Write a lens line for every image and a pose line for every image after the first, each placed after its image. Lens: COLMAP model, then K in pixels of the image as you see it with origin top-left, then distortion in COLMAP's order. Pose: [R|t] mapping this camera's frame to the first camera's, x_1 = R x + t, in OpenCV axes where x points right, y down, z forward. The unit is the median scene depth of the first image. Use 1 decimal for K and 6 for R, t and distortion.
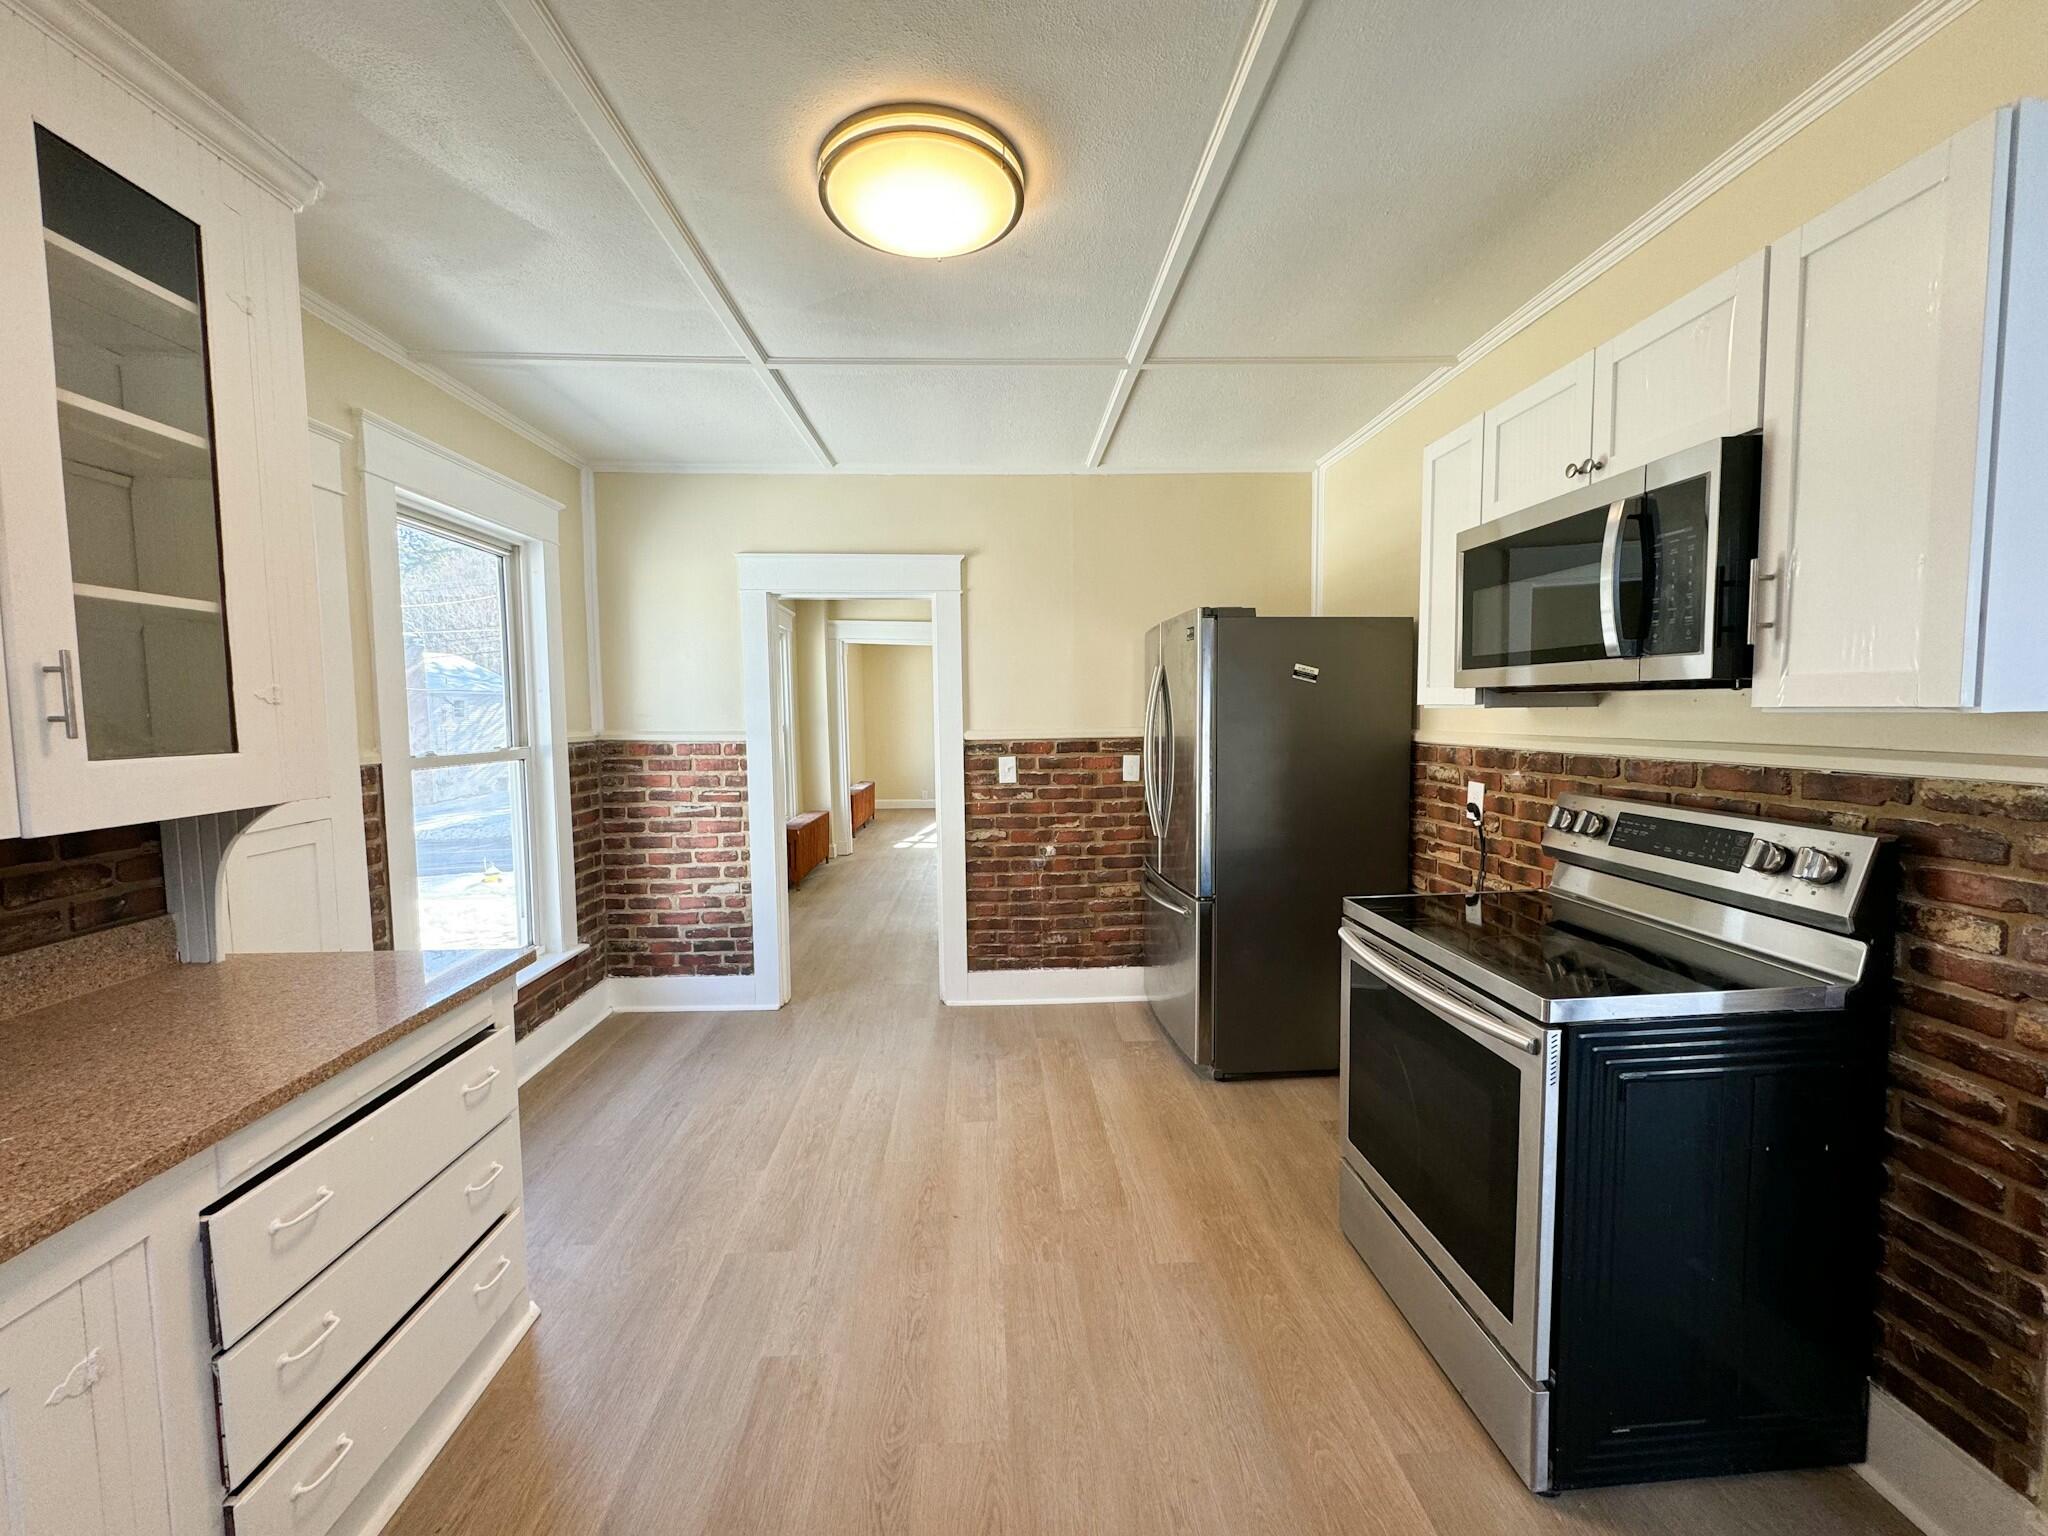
lens RADIAL K [[822.5, 0, 1022.7], [0, 822.5, 770.9], [0, 0, 1]] dist [0.000455, -0.000137]
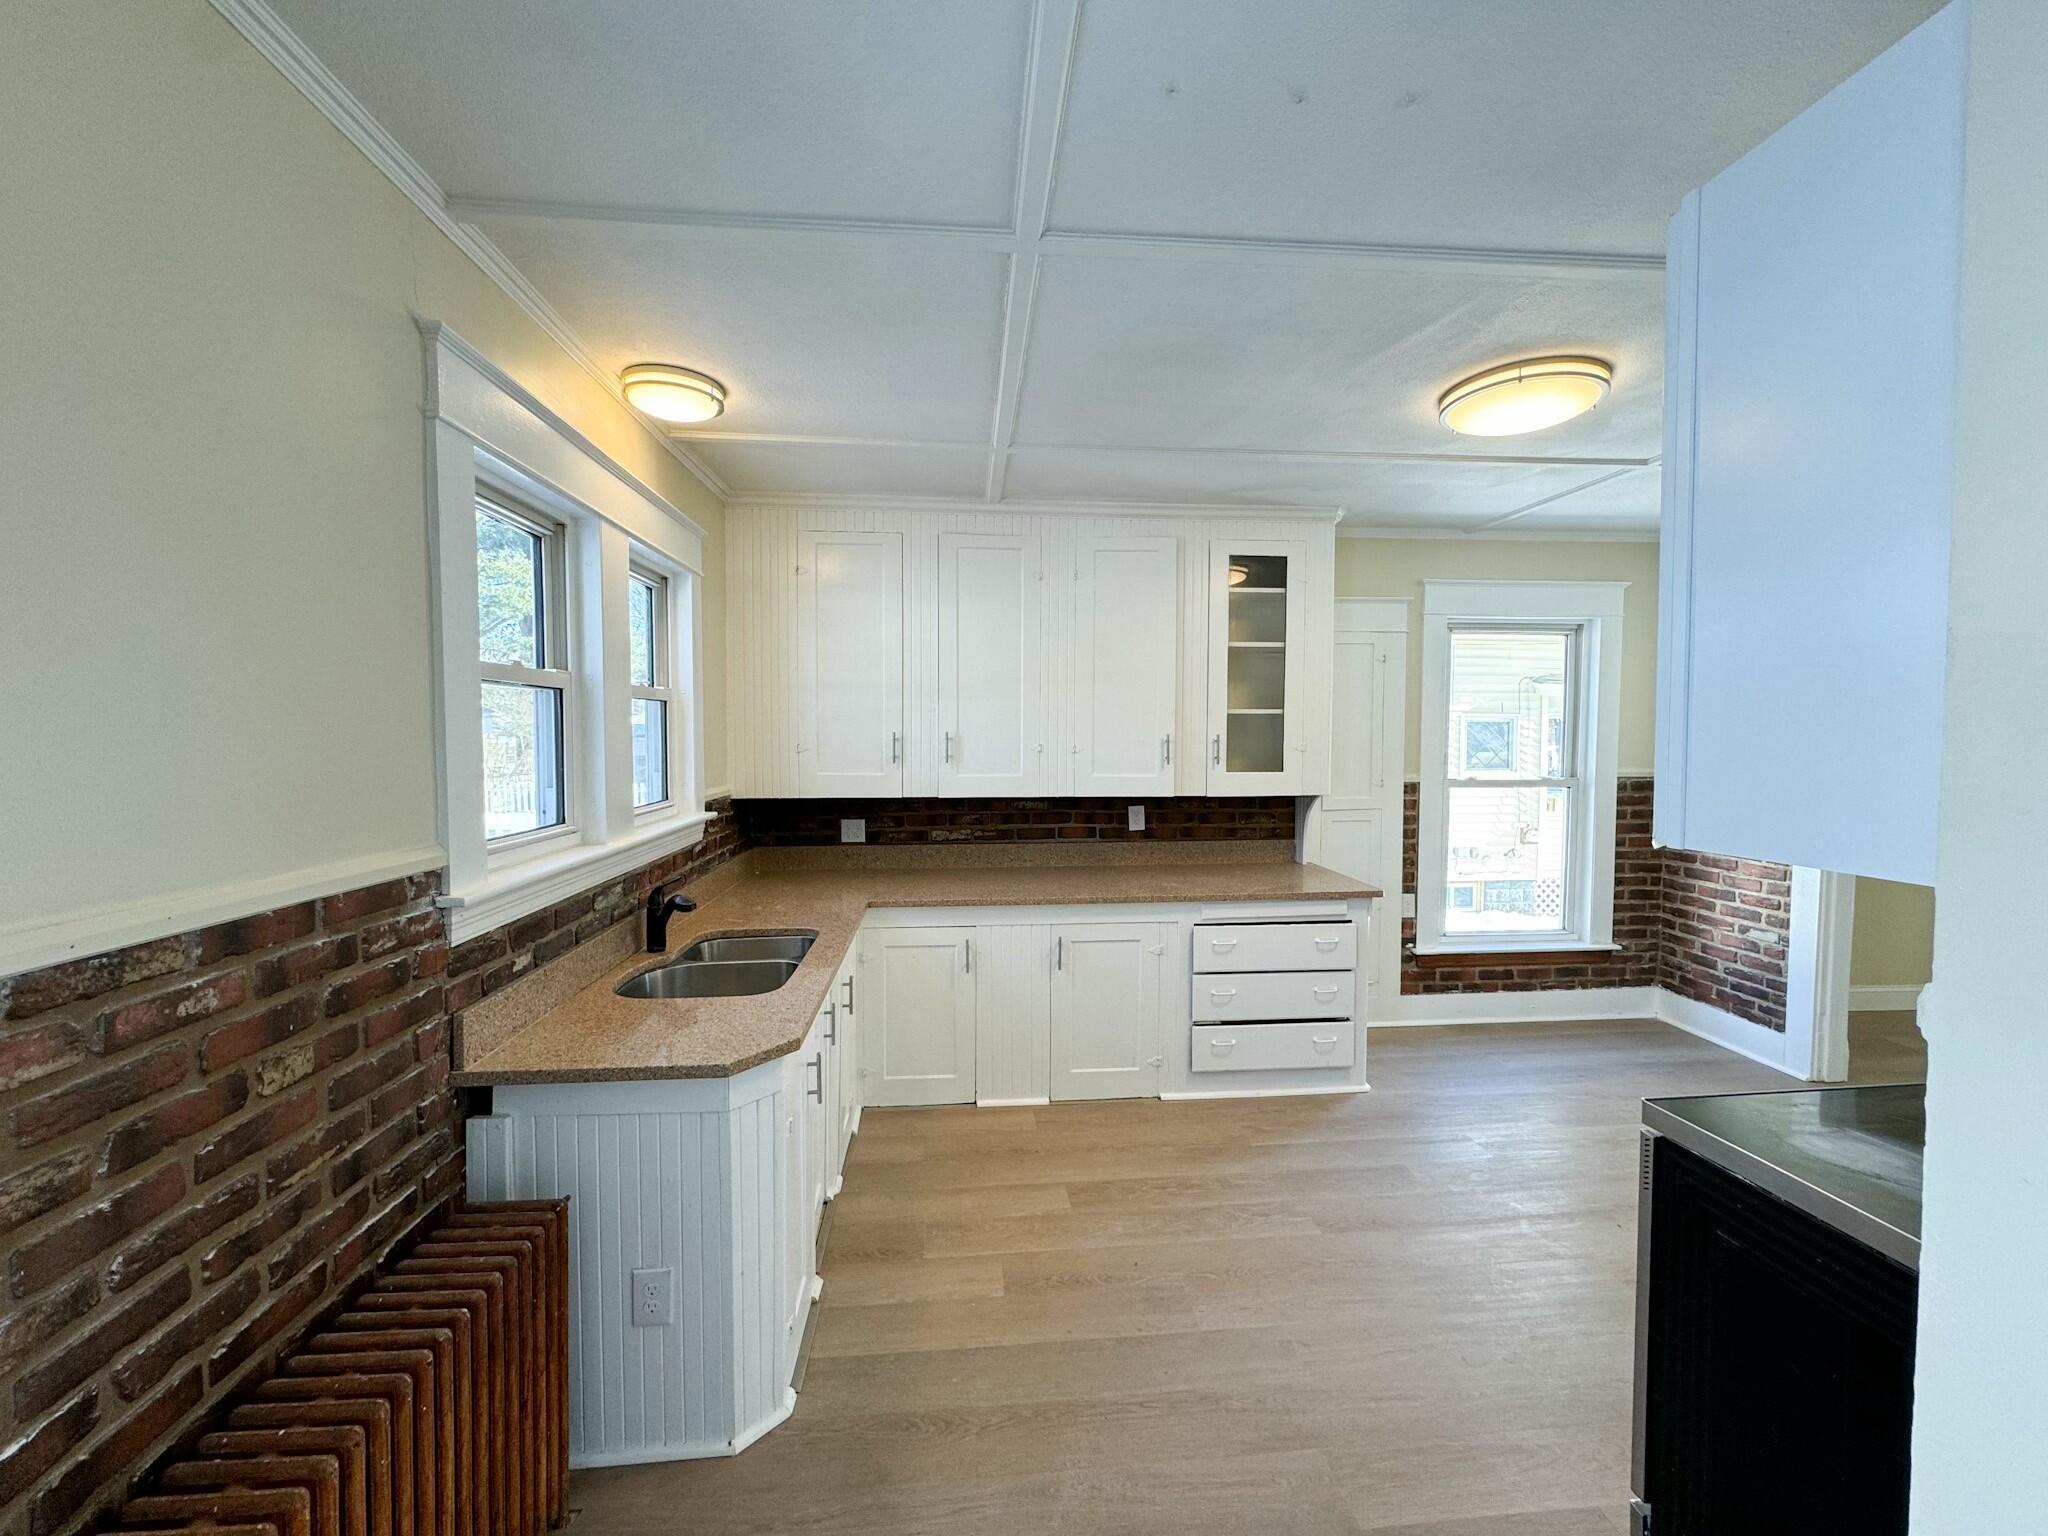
lens RADIAL K [[822.5, 0, 1022.4], [0, 822.5, 763.2], [0, 0, 1]] dist [0.000455, -0.000137]
pose [[0.036306, 0.048740, -0.998151, 0.576973], [-0.074676, 0.996150, 0.045926, -0.041173], [0.996547, 0.072870, 0.039806, 0.064930]]
